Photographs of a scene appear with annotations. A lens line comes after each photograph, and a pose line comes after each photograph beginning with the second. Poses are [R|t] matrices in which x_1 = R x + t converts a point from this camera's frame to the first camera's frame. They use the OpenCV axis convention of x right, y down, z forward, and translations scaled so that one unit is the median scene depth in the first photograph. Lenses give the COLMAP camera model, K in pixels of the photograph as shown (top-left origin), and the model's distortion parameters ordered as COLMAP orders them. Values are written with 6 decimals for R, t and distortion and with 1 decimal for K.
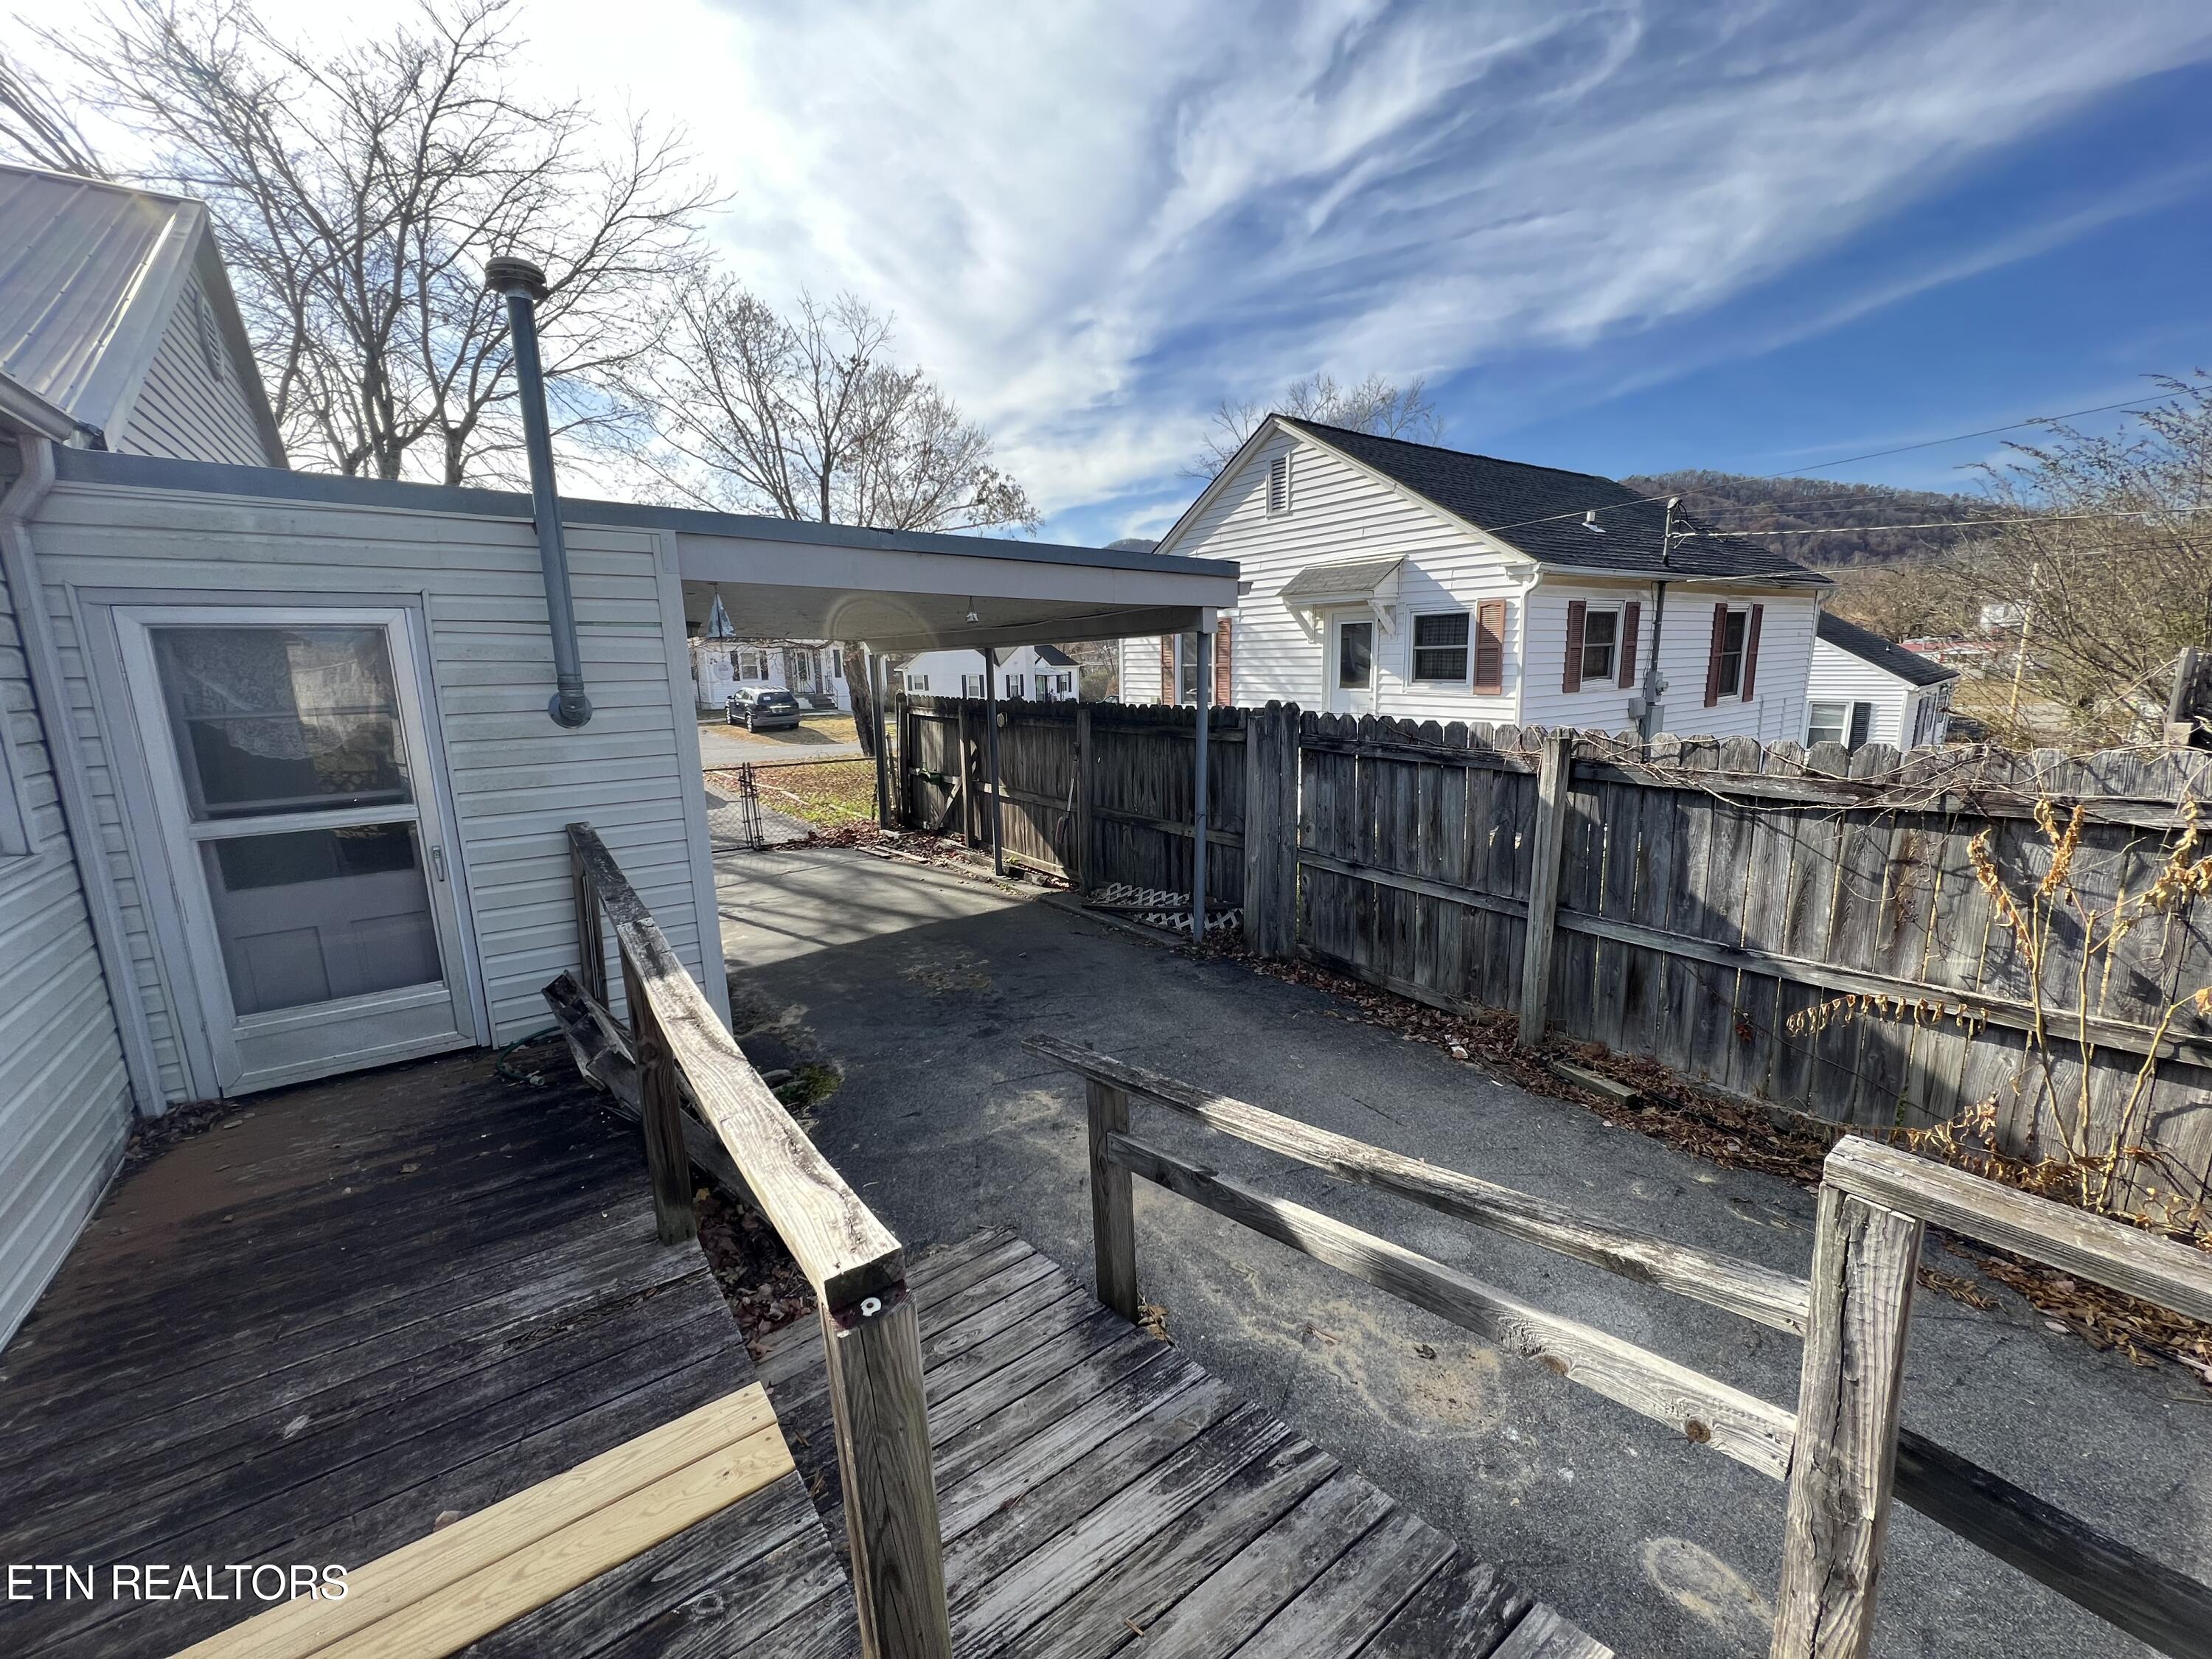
lens RADIAL K [[866.2, 0, 1087.7], [0, 866.2, 829.4], [0, 0, 1]] dist [0.003596, -0.000106]
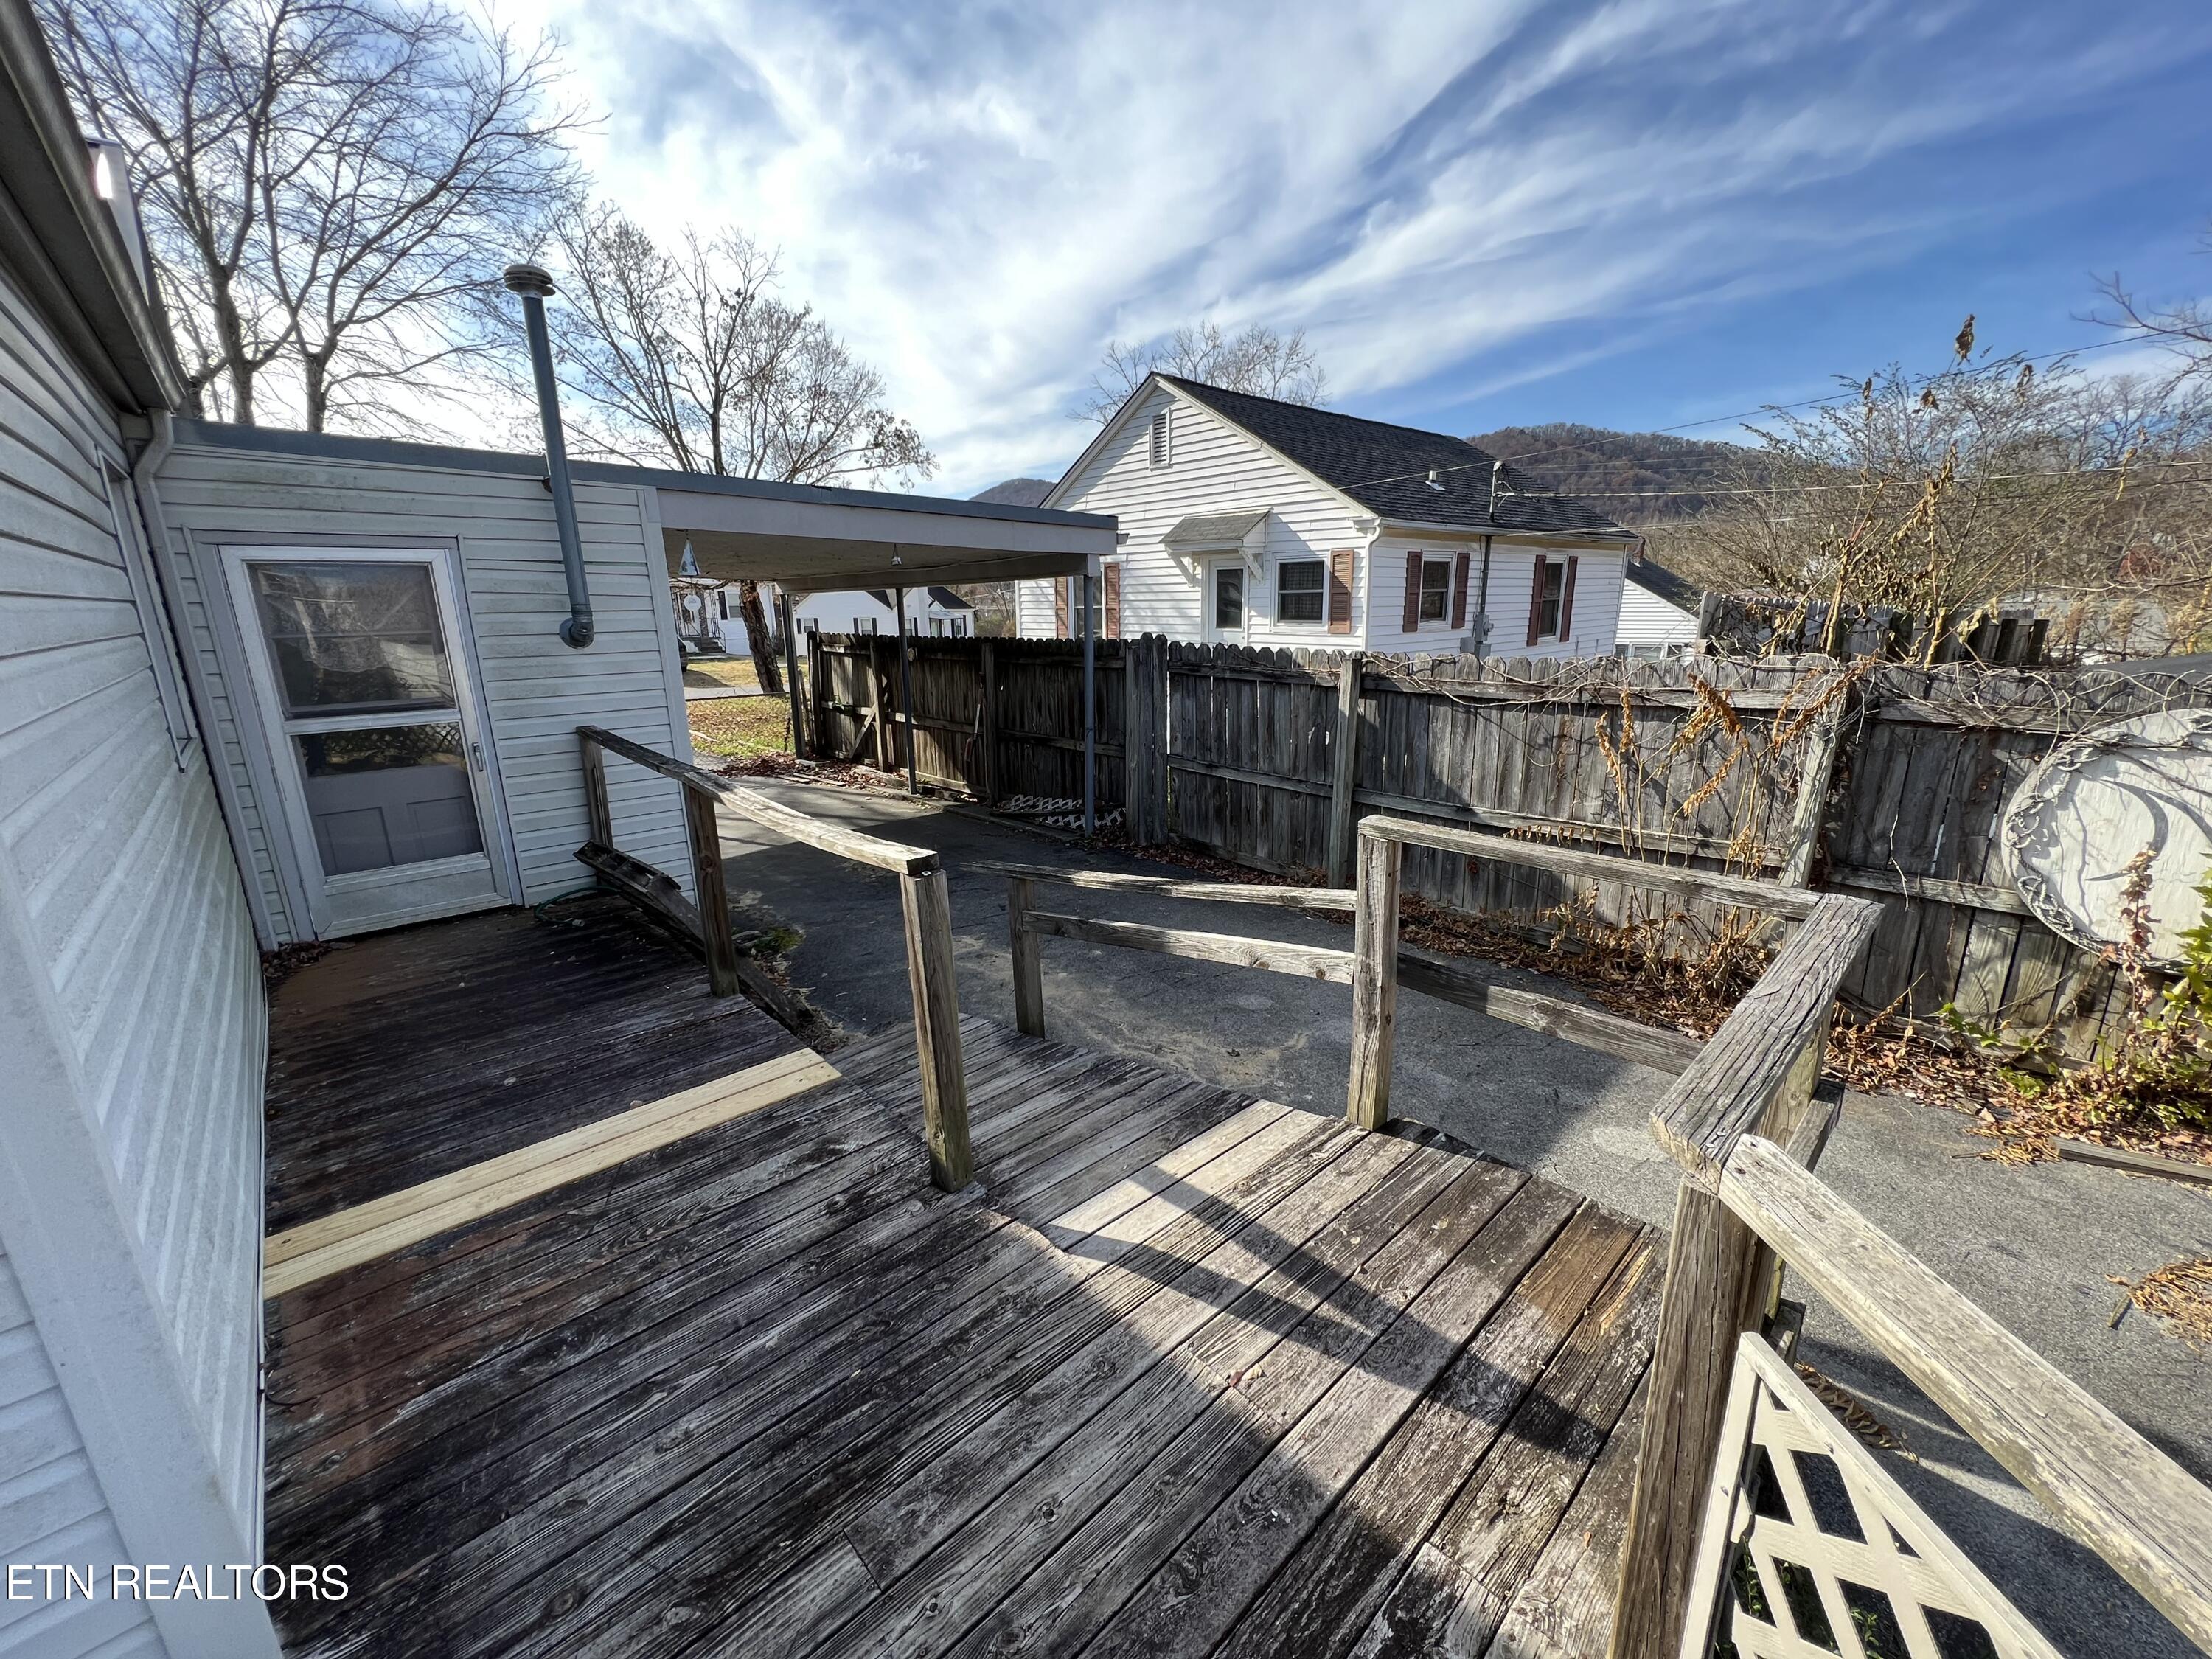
lens RADIAL K [[866.2, 0, 1088.0], [0, 866.2, 822.2], [0, 0, 1]] dist [0.003596, -0.000106]
pose [[0.992930, -0.023845, 0.116281, -0.023524], [0.017642, 0.998380, 0.054086, 0.078059], [-0.117383, -0.051652, 0.991743, -0.332211]]
